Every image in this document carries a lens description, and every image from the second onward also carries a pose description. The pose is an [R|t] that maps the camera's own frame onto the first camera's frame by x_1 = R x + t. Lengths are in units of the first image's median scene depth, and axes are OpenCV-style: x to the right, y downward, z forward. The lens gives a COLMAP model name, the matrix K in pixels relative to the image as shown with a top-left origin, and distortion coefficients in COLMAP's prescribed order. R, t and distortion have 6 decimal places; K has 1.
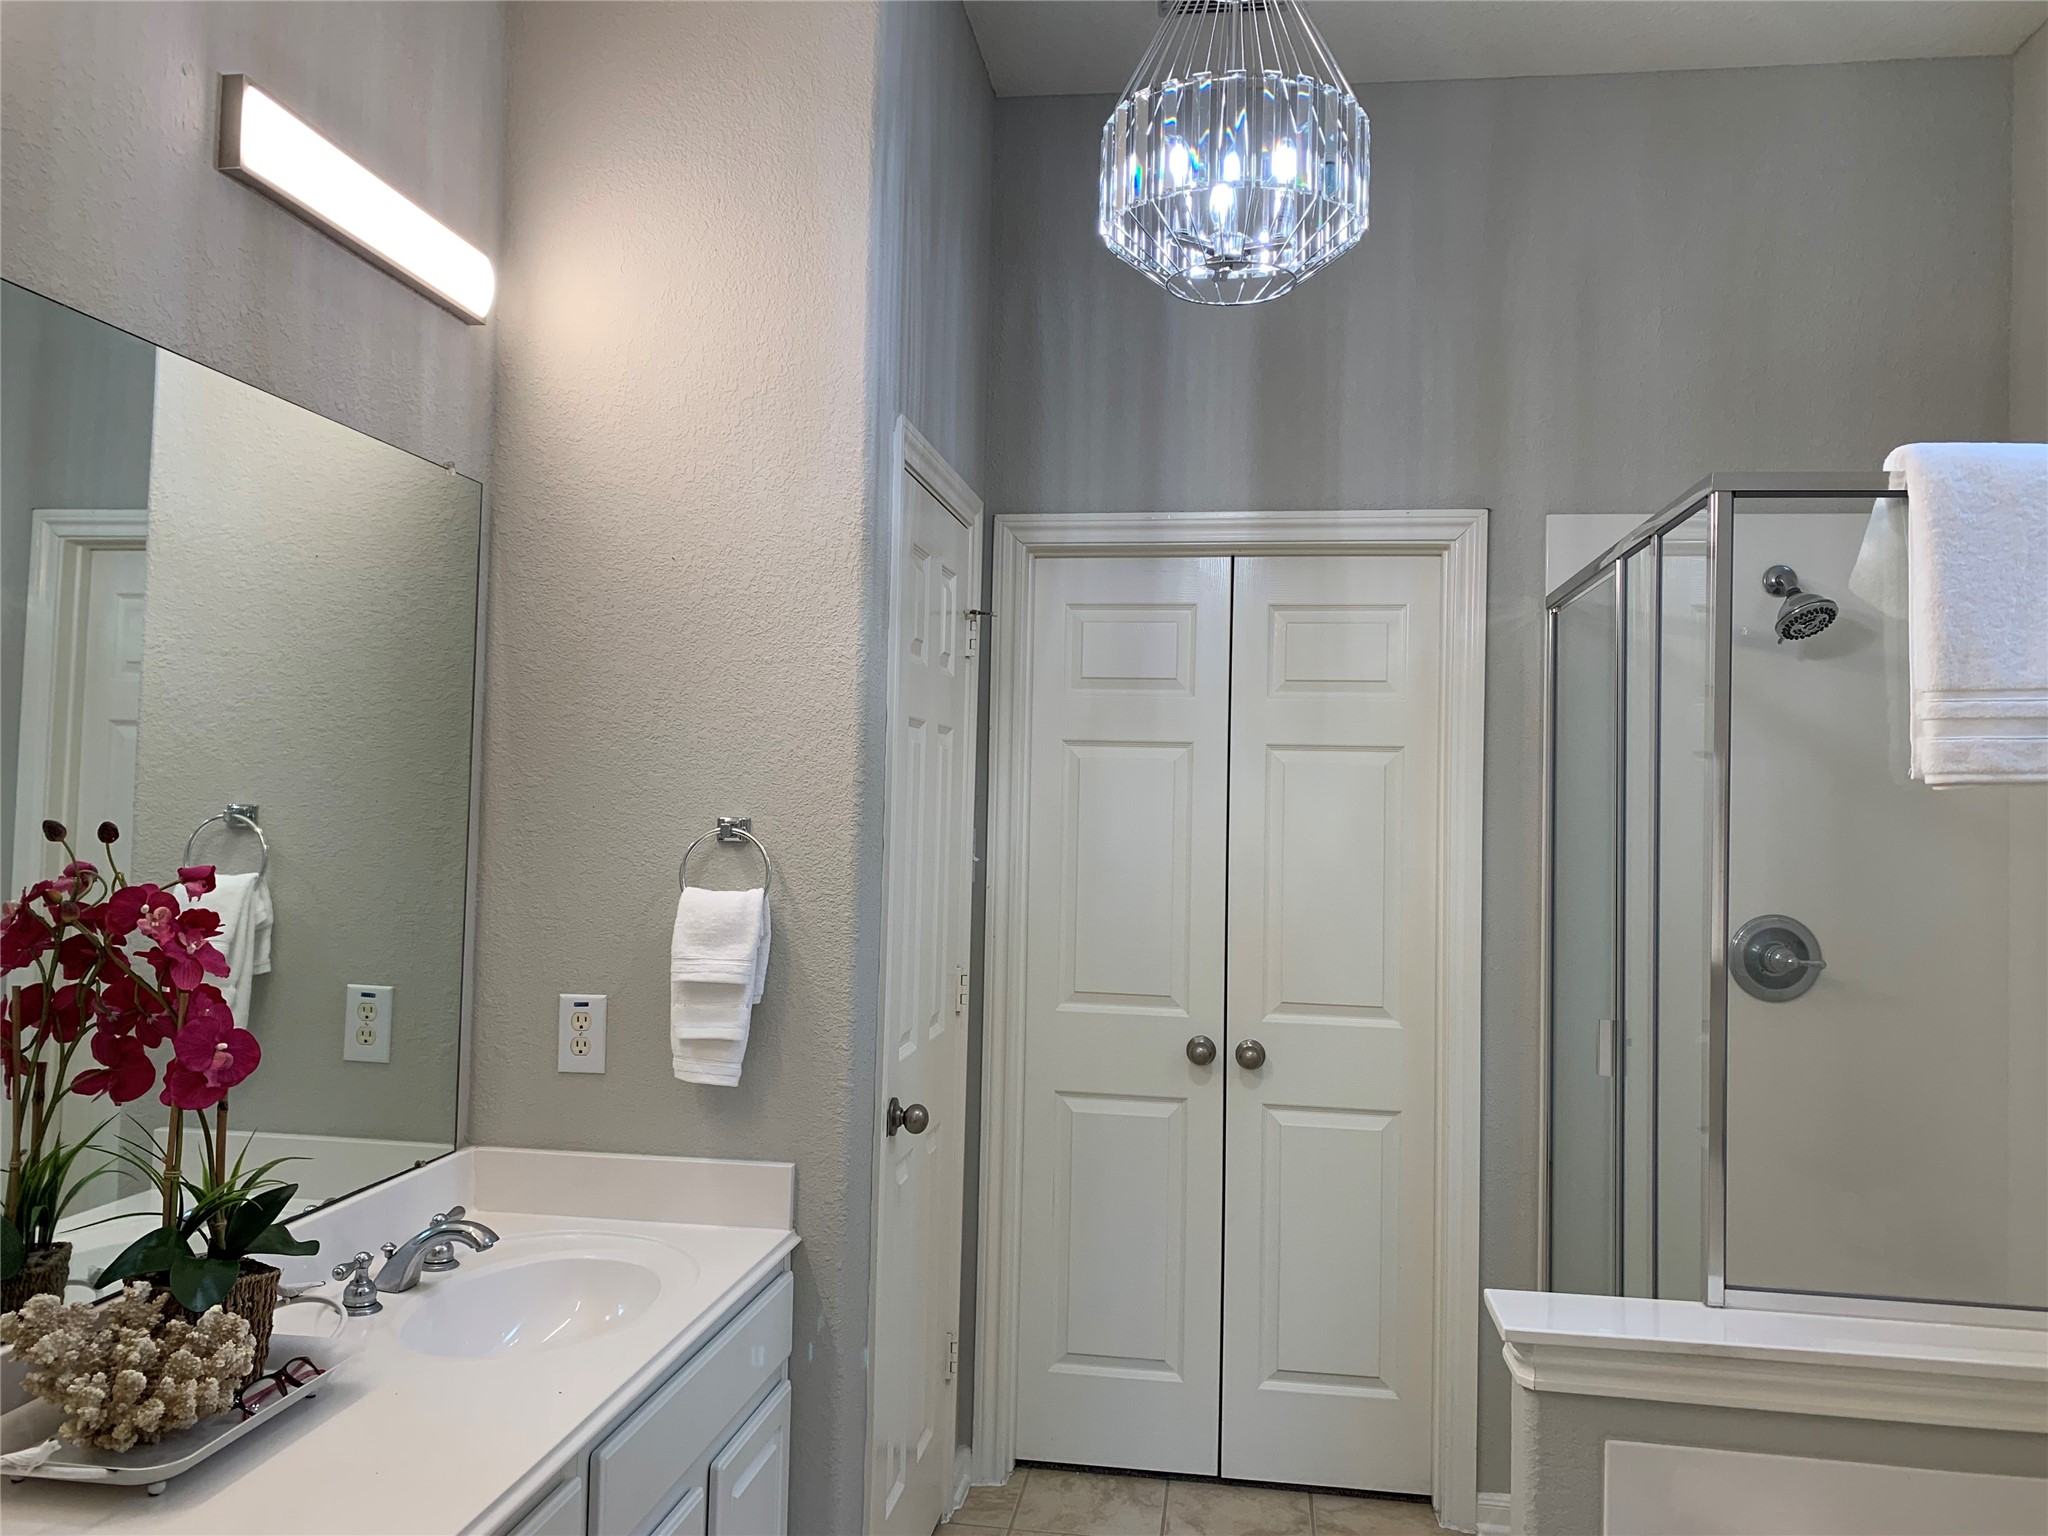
lens RADIAL K [[1601.4, 0, 961.2], [0, 1601.4, 697.2], [0, 0, 1]] dist [0.076782, -0.088414]
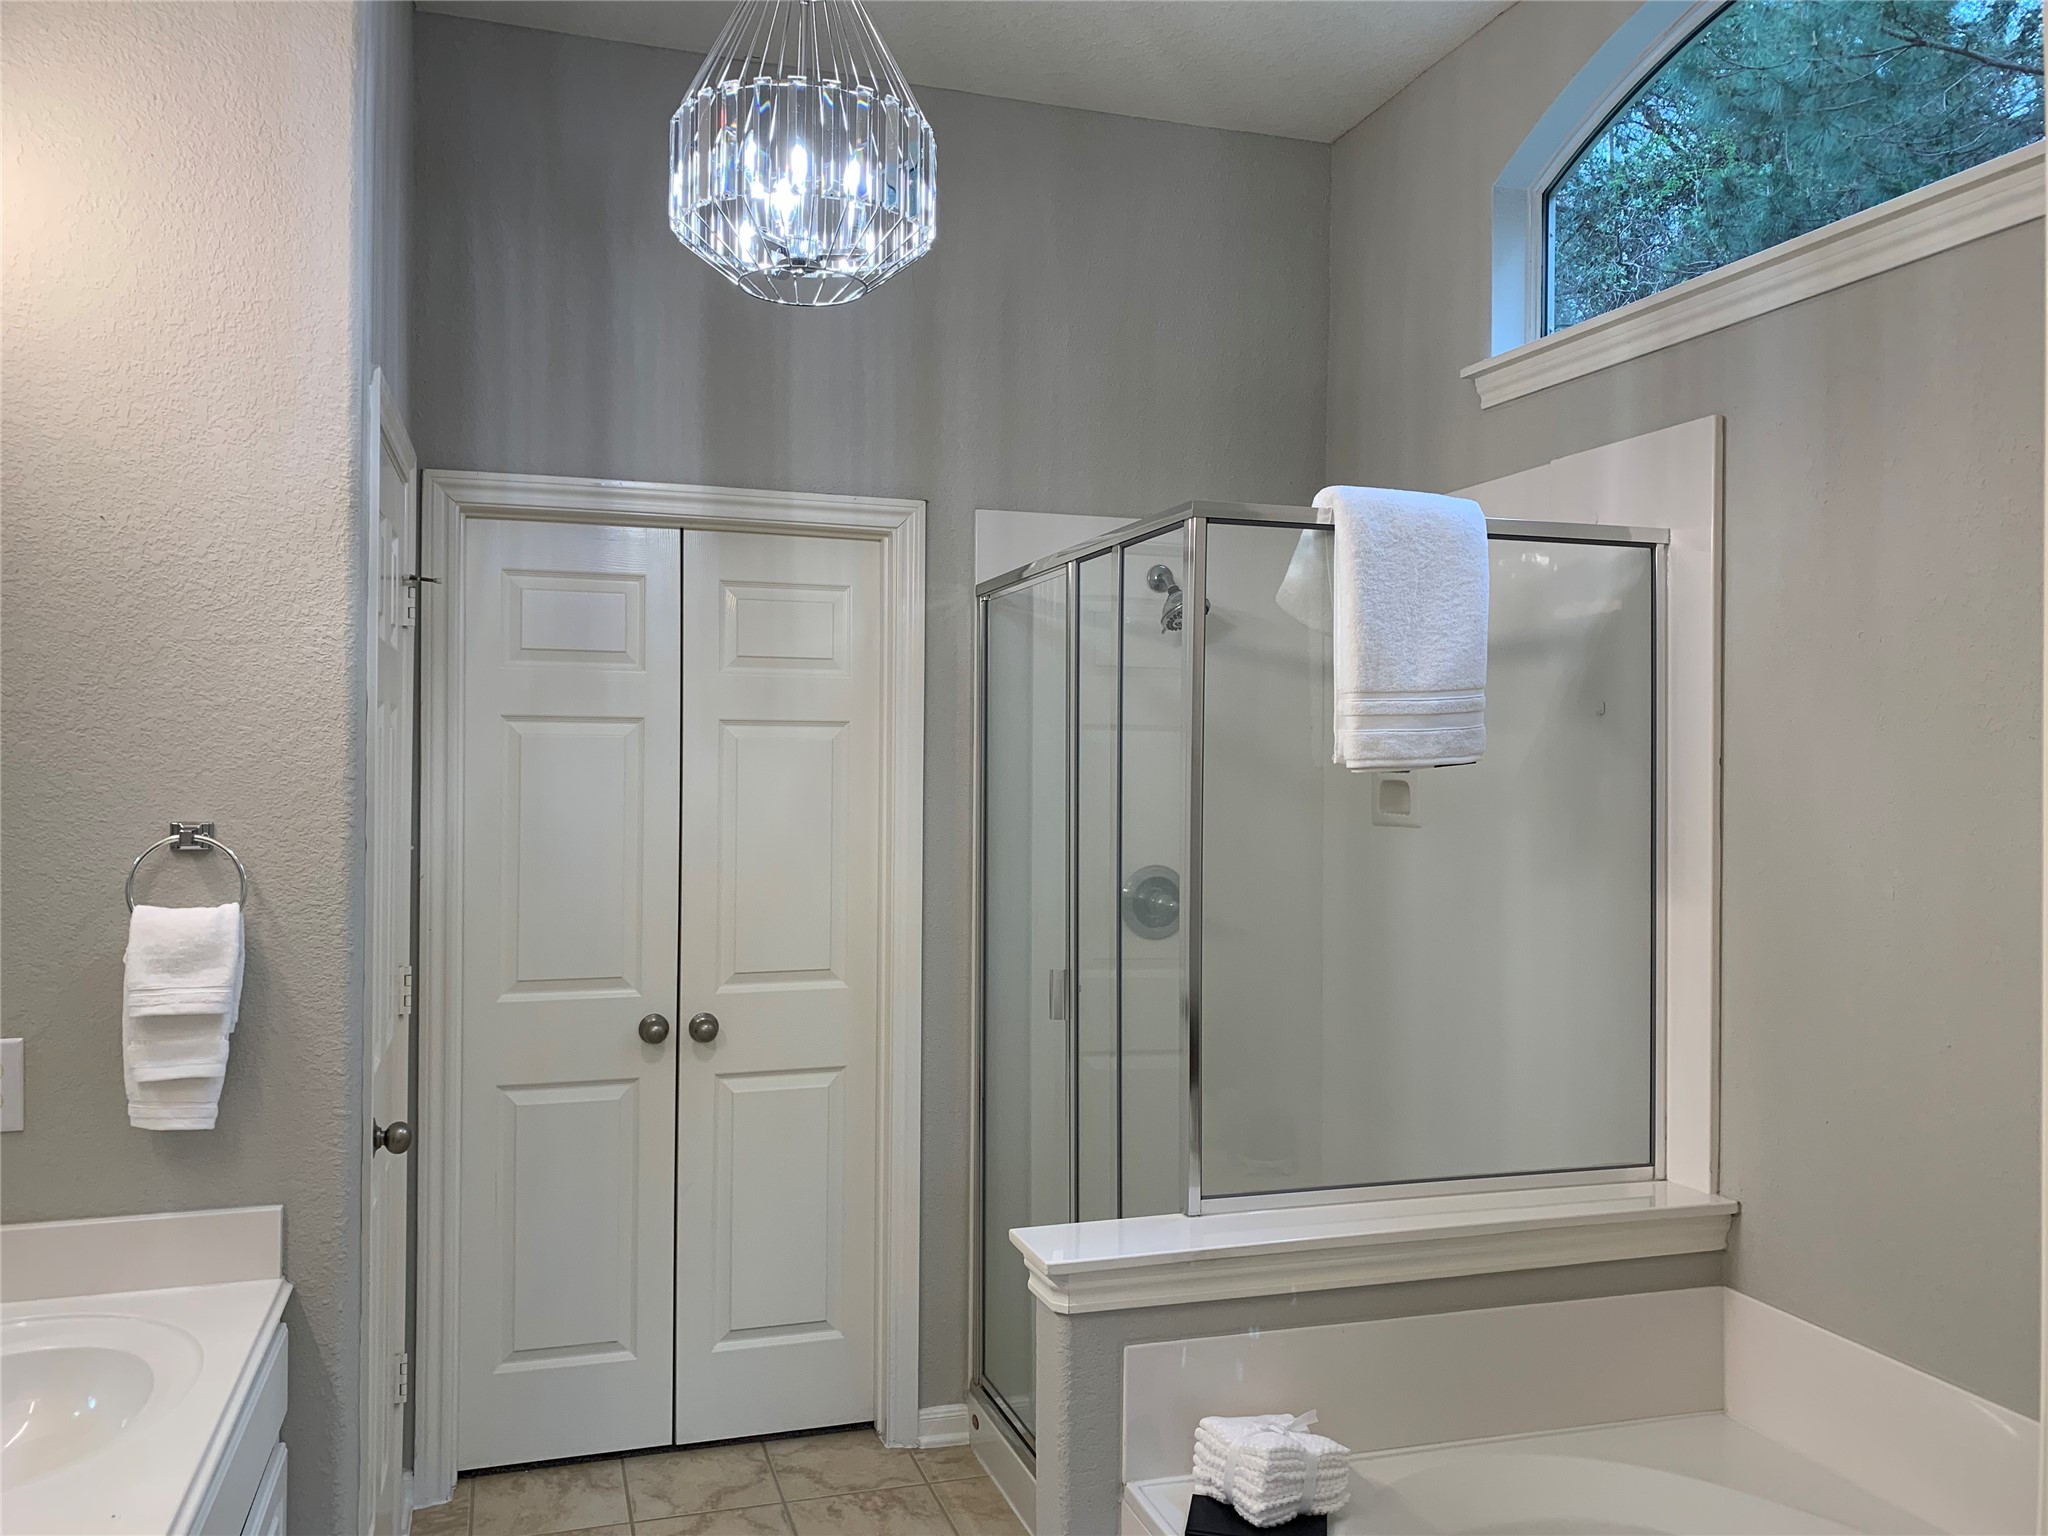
lens RADIAL K [[1601.4, 0, 1028.3], [0, 1601.4, 712.7], [0, 0, 1]] dist [0.076782, -0.088414]
pose [[0.898916, -0.002294, 0.438115, -0.110969], [-0.014836, 0.999253, 0.035673, -0.020293], [-0.437870, -0.038567, 0.898211, 0.014792]]
